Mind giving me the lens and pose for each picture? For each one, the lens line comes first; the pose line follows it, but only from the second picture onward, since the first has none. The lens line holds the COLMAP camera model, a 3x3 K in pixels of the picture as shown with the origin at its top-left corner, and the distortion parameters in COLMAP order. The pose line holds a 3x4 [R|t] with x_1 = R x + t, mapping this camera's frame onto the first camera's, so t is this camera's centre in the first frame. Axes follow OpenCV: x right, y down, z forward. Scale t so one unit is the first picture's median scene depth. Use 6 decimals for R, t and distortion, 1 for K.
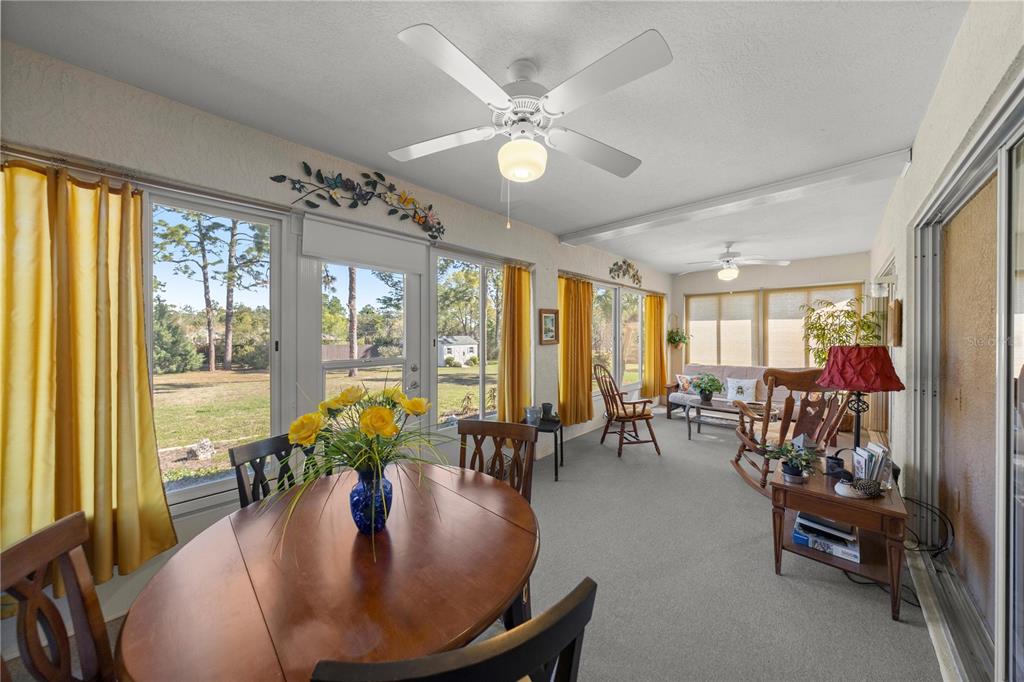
lens RADIAL K [[331.0, 0, 513.2], [0, 331.0, 336.3], [0, 0, 1]] dist [0.007309, -0.000234]
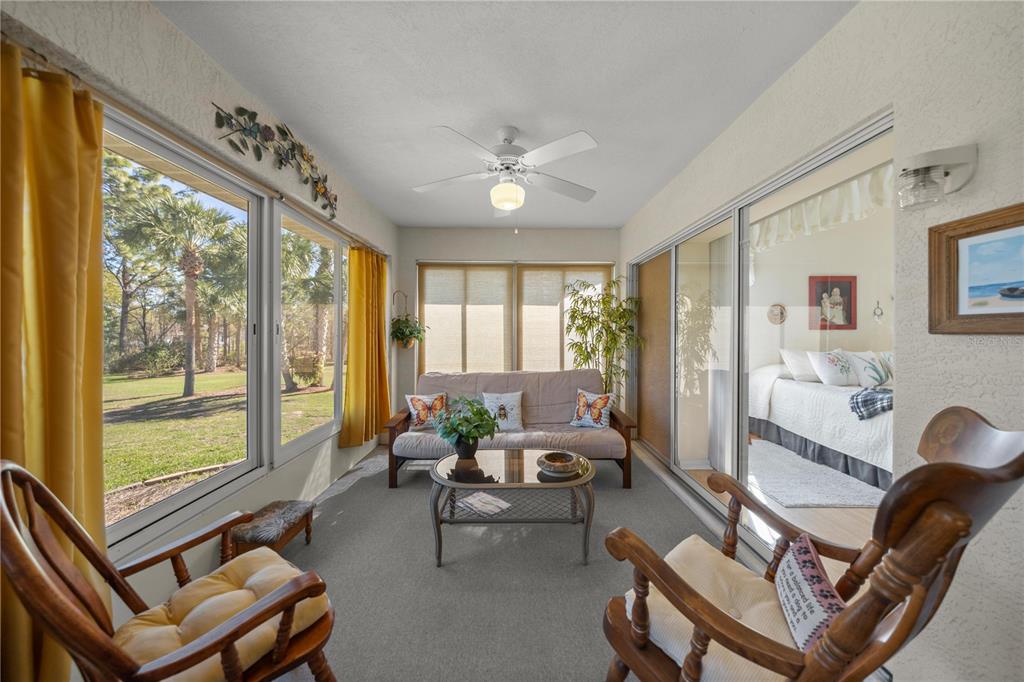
lens RADIAL K [[331.0, 0, 512.3], [0, 331.0, 336.7], [0, 0, 1]] dist [0.007309, -0.000234]
pose [[0.710209, -0.001878, 0.703989, 0.218337], [-0.001307, 0.999991, 0.003986, 0.013719], [-0.703990, -0.003751, 0.710200, 0.460139]]
